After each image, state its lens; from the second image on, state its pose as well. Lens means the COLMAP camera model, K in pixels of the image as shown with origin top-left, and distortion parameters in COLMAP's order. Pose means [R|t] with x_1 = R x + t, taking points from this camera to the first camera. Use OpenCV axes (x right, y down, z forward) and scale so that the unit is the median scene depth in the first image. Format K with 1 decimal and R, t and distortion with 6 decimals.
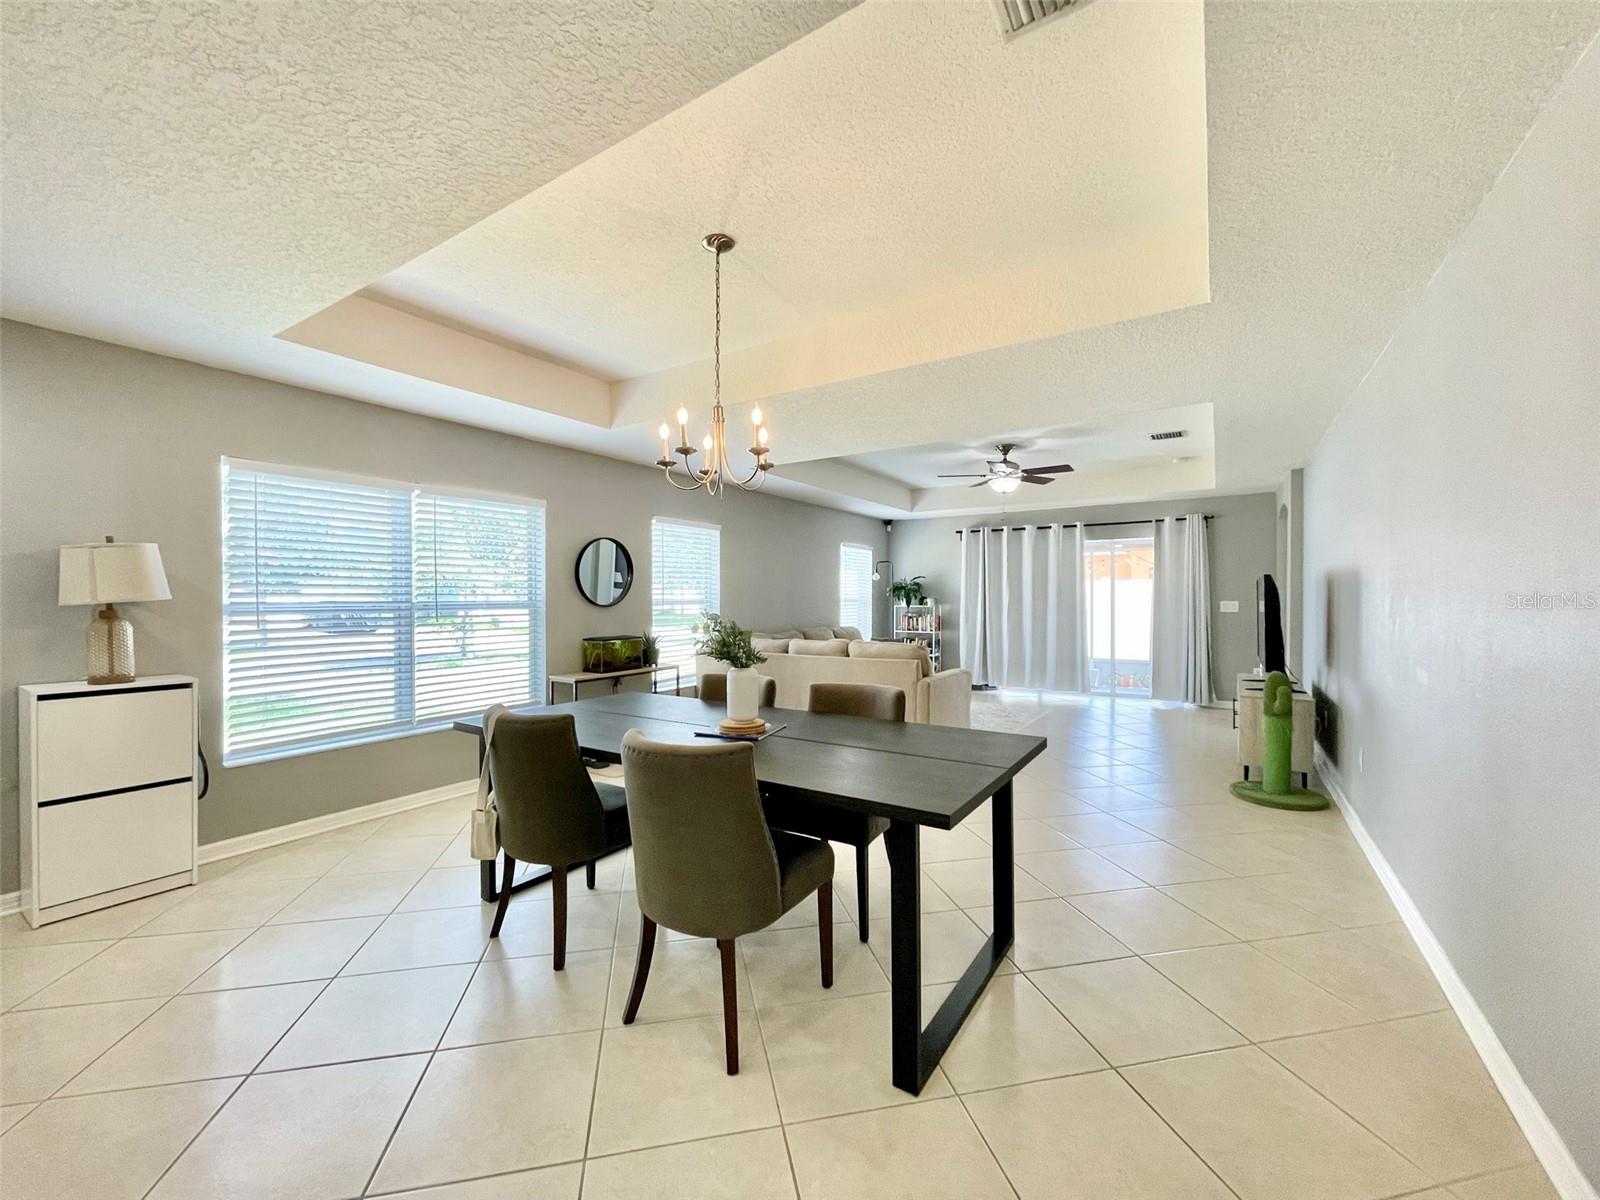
lens RADIAL K [[646.3, 0, 808.2], [0, 646.3, 600.8], [0, 0, 1]] dist [-0.006852, 0.001269]
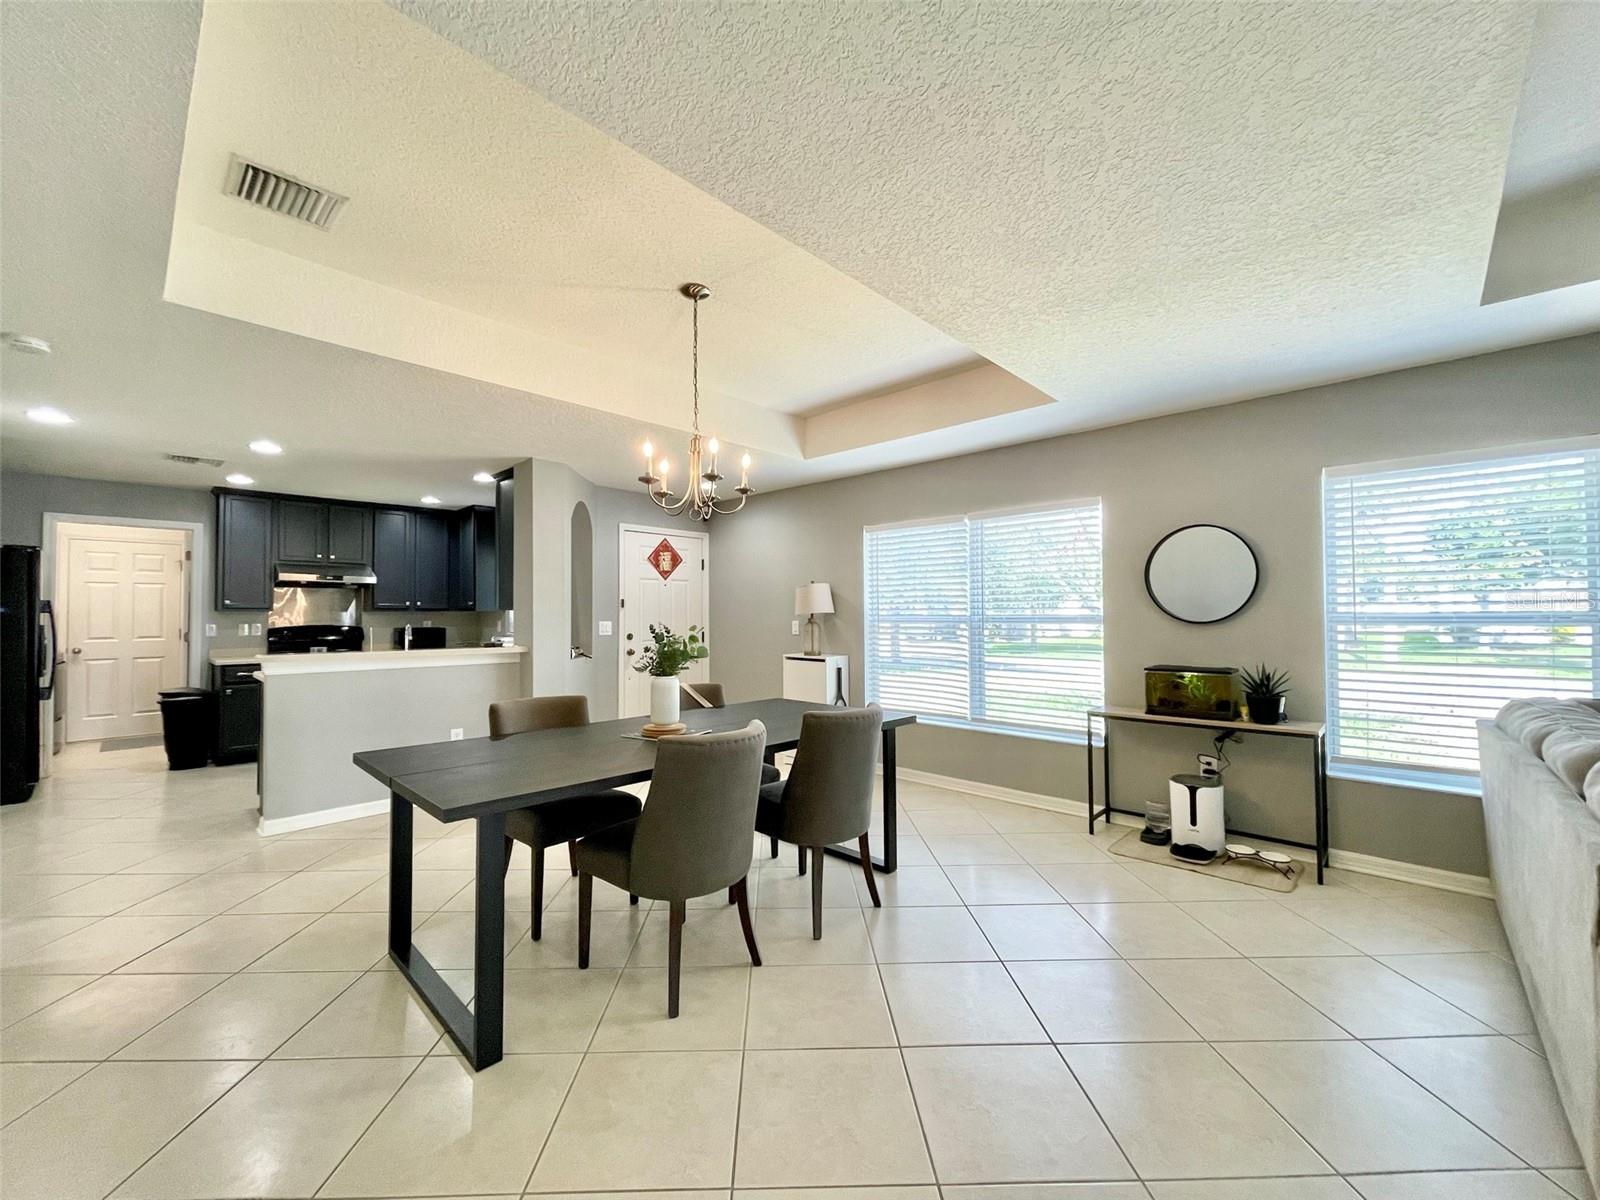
lens RADIAL K [[646.3, 0, 786.8], [0, 646.3, 601.2], [0, 0, 1]] dist [-0.006852, 0.001269]
pose [[-0.206164, -0.014373, -0.978412, 0.317123], [0.001046, 0.999888, -0.014908, -0.002953], [0.978517, -0.004097, -0.206125, 0.485122]]
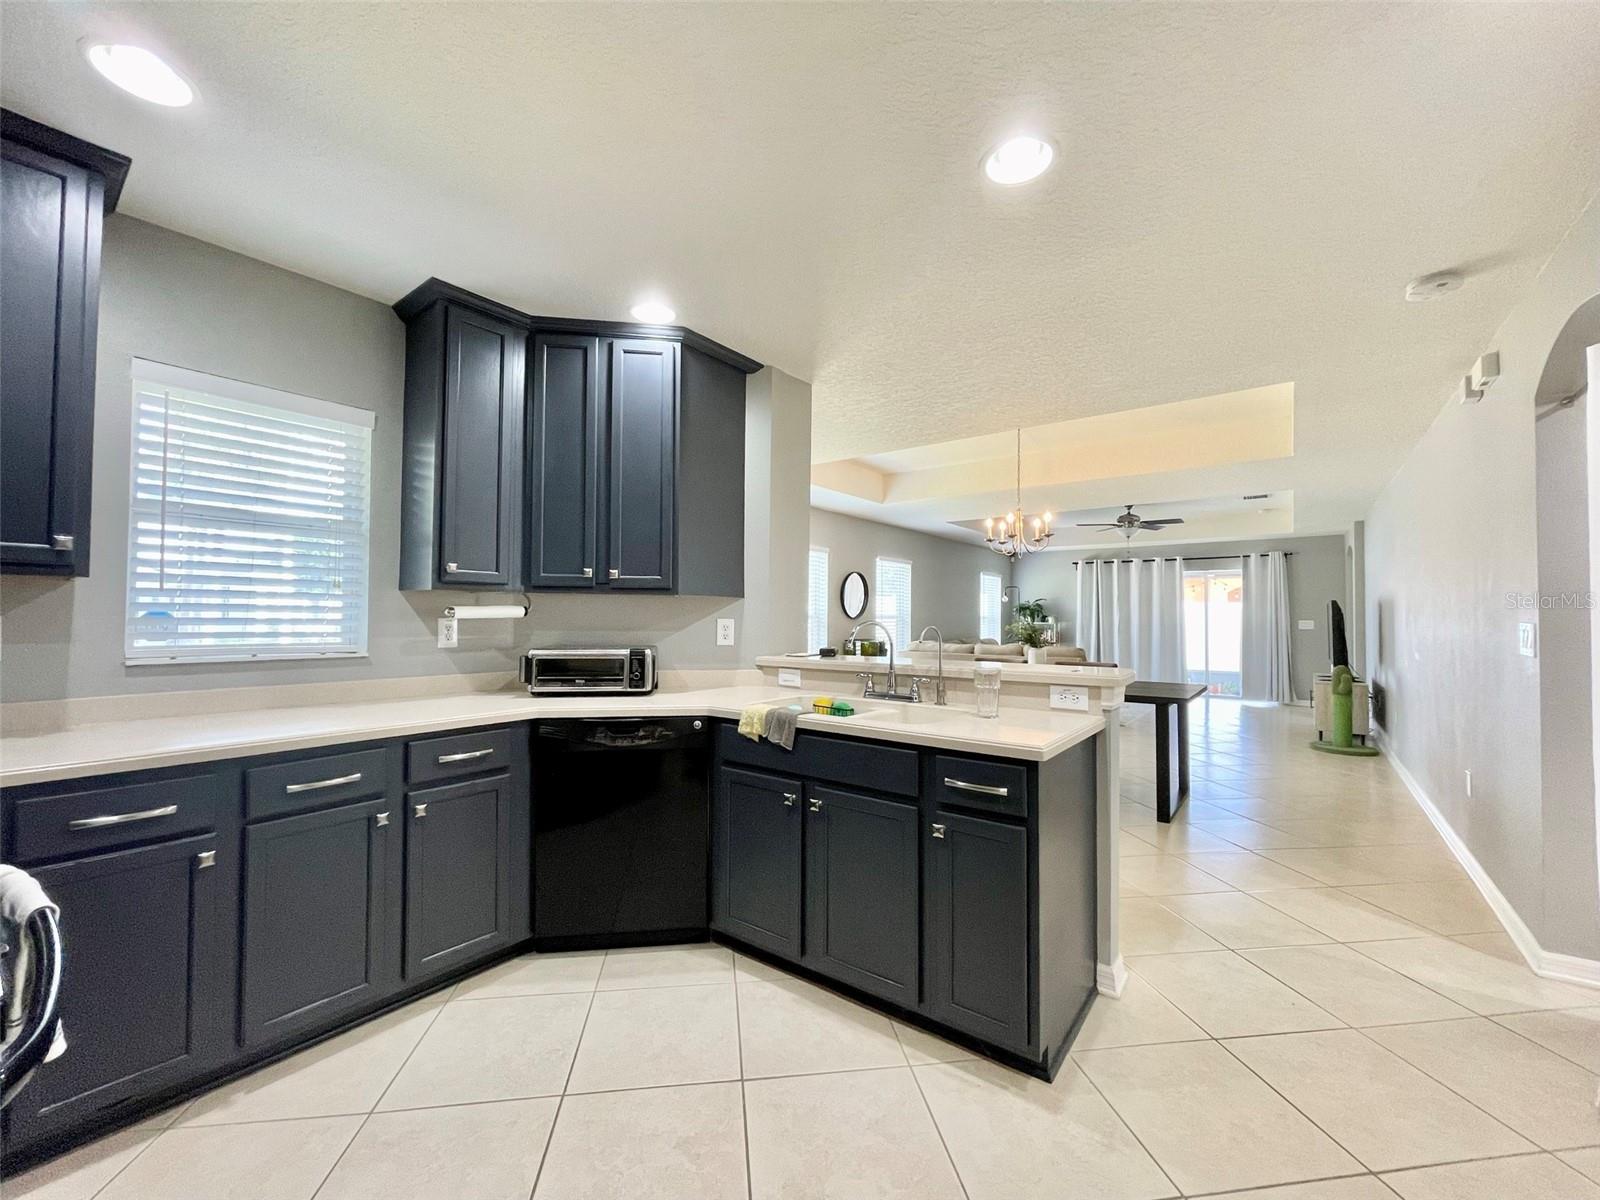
lens RADIAL K [[646.3, 0, 799.7], [0, 646.3, 601.5], [0, 0, 1]] dist [-0.006852, 0.001269]
pose [[0.996149, 0.006180, -0.087455, -0.222763], [-0.008760, 0.999537, -0.029155, 0.009173], [0.087234, 0.029809, 0.995742, -0.339951]]
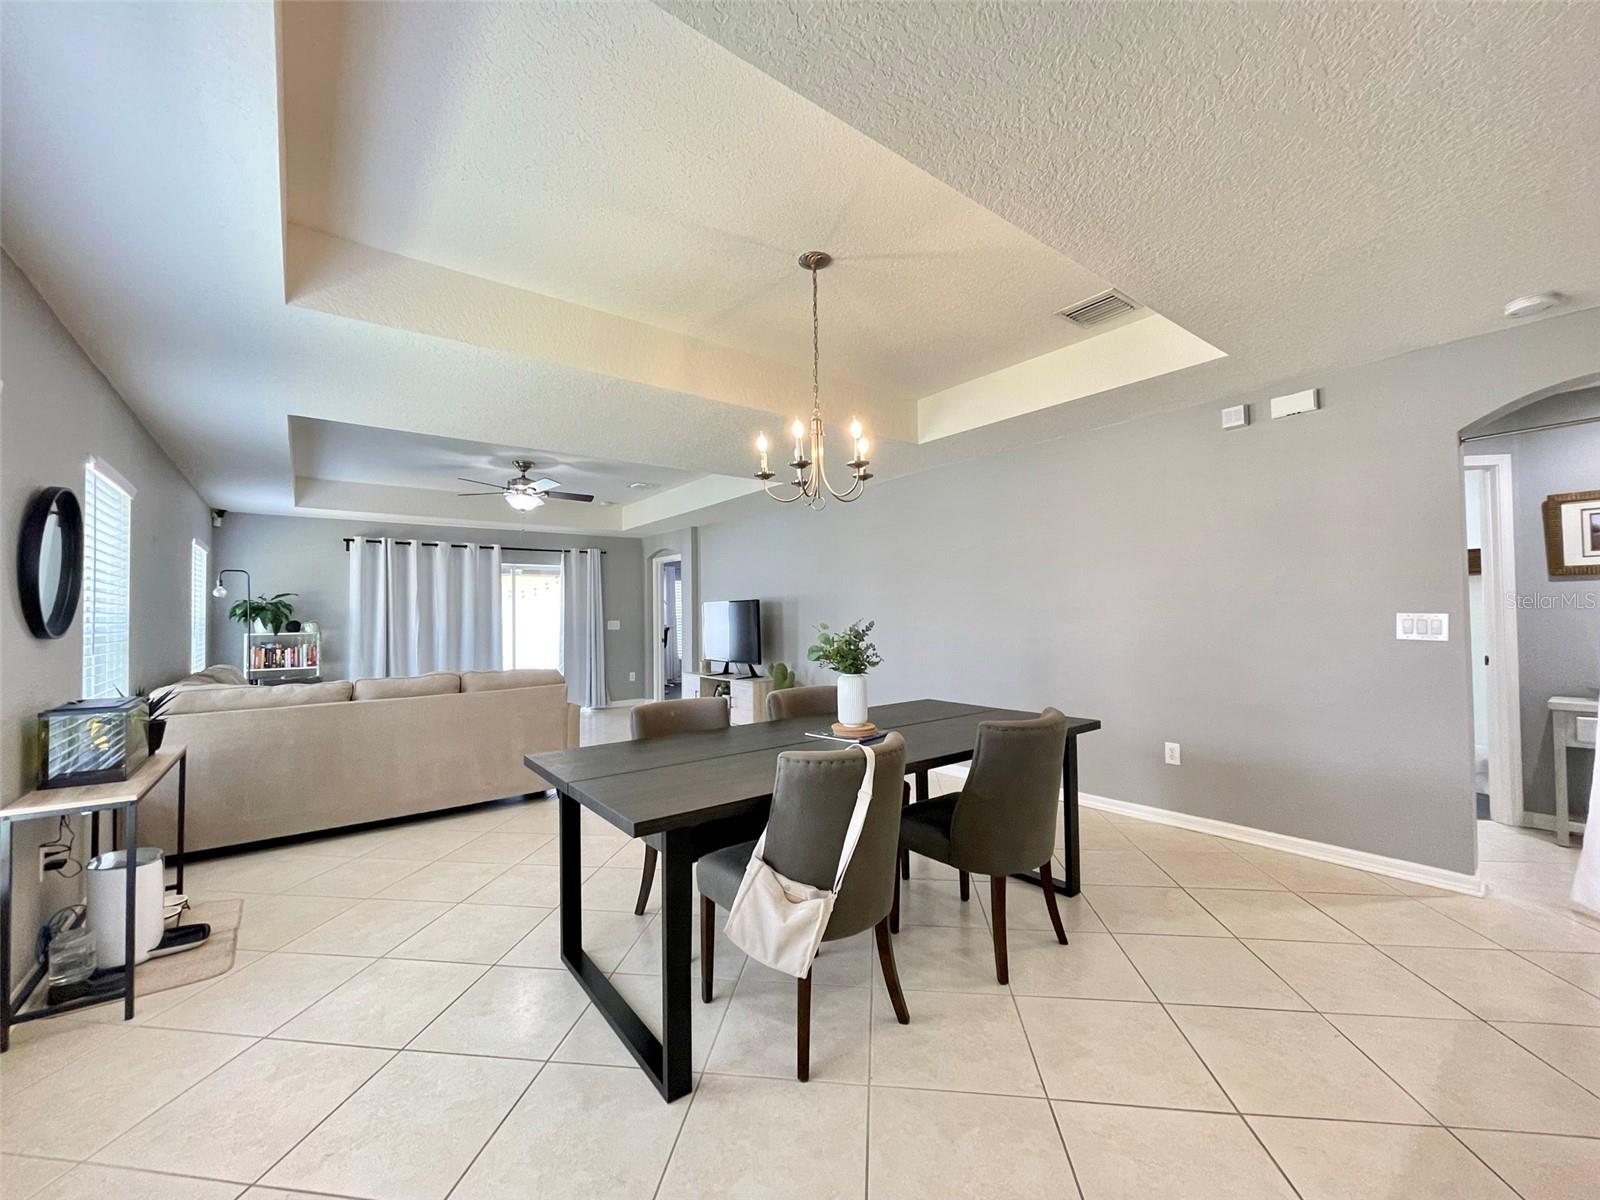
lens RADIAL K [[646.3, 0, 785.5], [0, 646.3, 612.0], [0, 0, 1]] dist [-0.006852, 0.001269]
pose [[0.351357, 0.003282, 0.936236, -0.394951], [0.019656, 0.999748, -0.010881, 0.003703], [-0.936035, 0.022226, 0.351204, 0.245546]]
